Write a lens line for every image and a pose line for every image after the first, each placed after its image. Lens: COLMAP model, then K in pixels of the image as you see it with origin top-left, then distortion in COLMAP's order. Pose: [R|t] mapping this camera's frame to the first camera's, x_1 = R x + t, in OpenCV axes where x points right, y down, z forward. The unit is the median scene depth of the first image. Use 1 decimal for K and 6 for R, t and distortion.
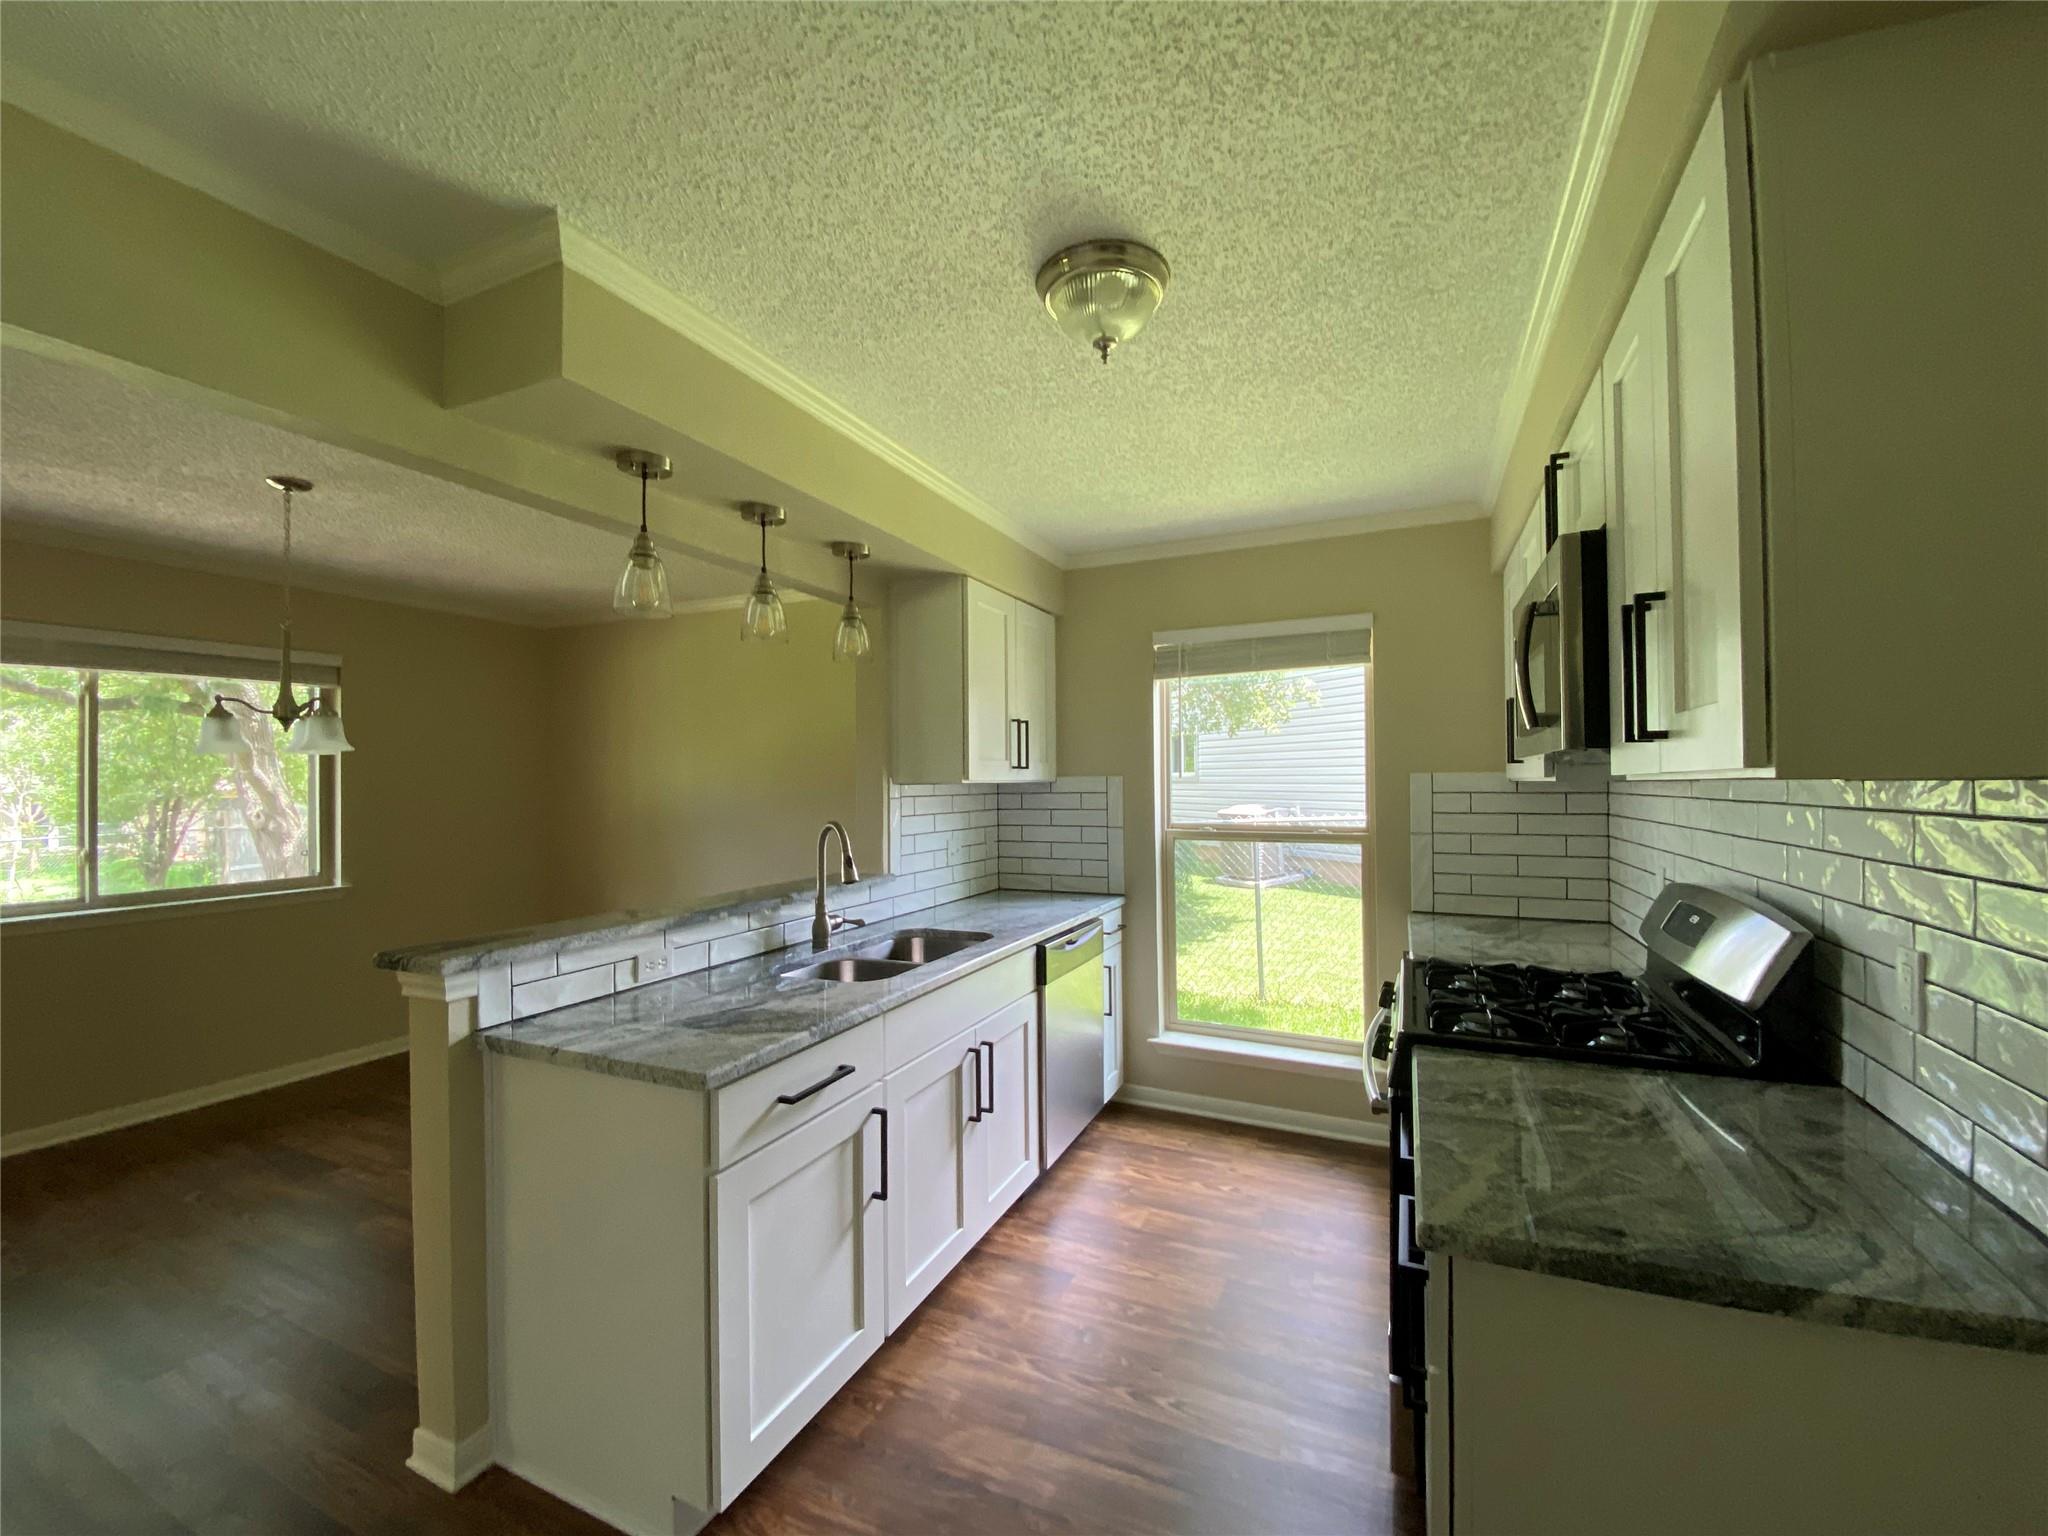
lens RADIAL K [[836.7, 0, 1028.1], [0, 836.7, 787.7], [0, 0, 1]] dist [0.001325, -0.012678]
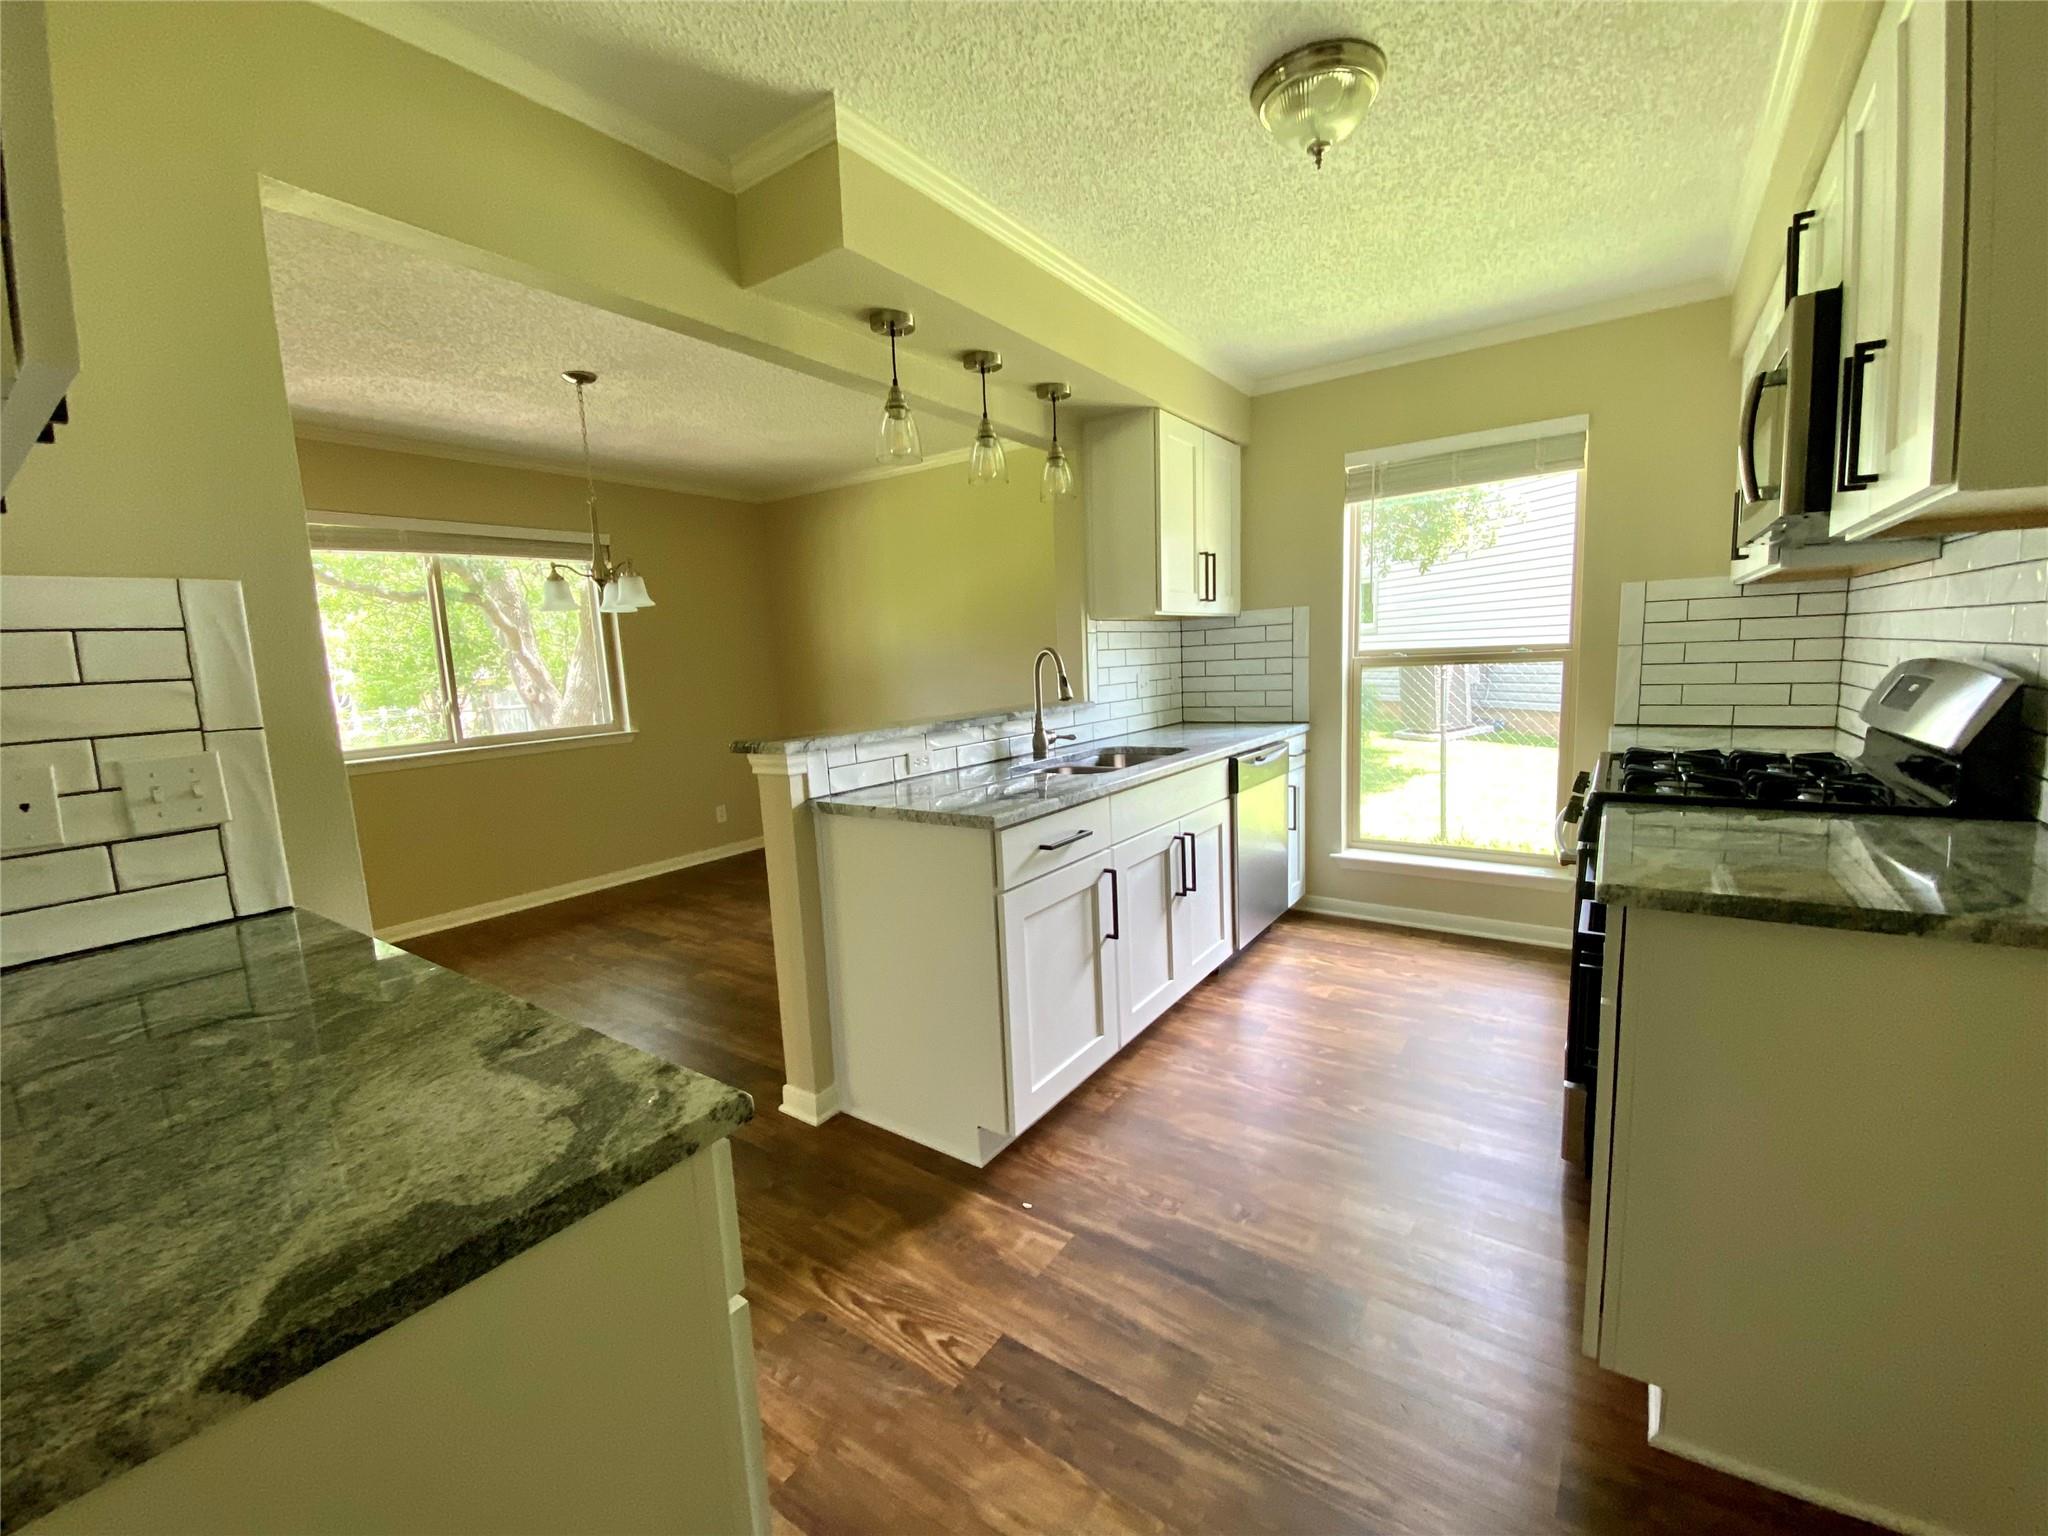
lens RADIAL K [[836.7, 0, 1022.7], [0, 836.7, 788.0], [0, 0, 1]] dist [0.001325, -0.012678]
pose [[0.981572, -0.006630, -0.190975, -0.069798], [0.036121, 0.987818, 0.151364, 0.076404], [0.187645, -0.155473, 0.969854, -0.177176]]
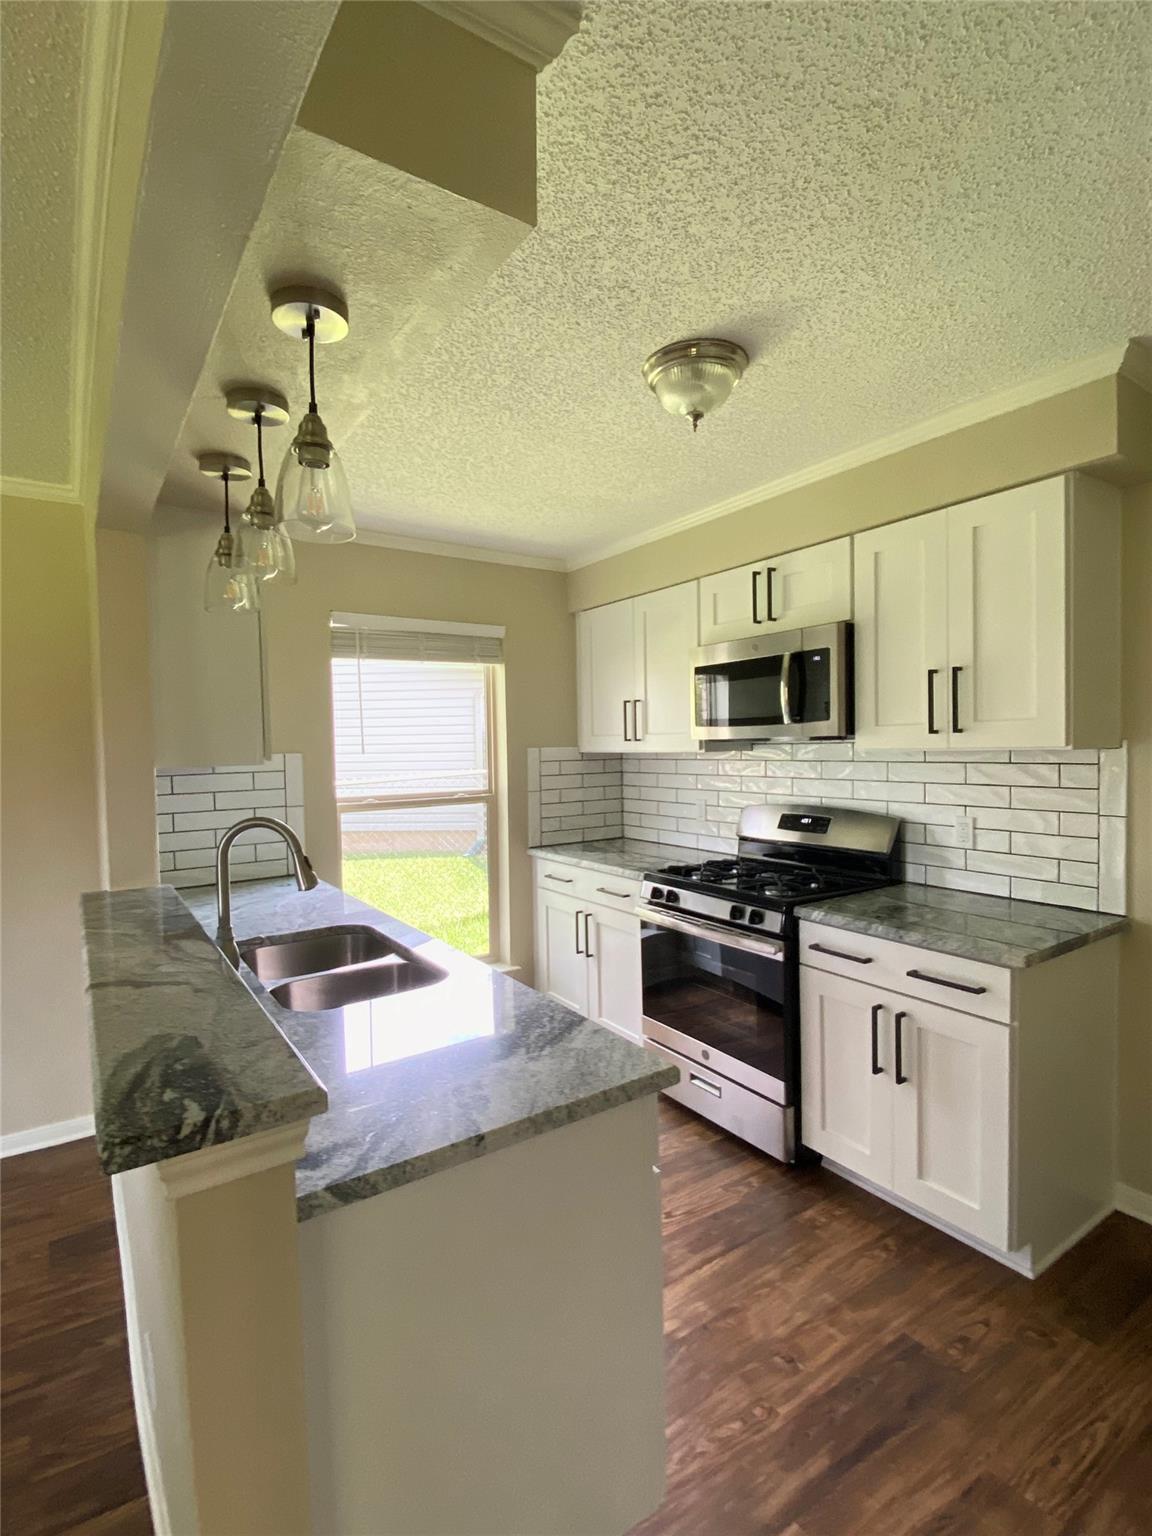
lens RADIAL K [[738.6, 0, 583.0], [0, 738.6, 783.8], [0, 0, 1]] dist [0.015116, -0.000282]
pose [[0.496826, -0.048963, 0.866468, -0.900109], [0.019670, 0.998786, 0.045161, -0.017910], [-0.867627, -0.005394, 0.497186, 0.516896]]
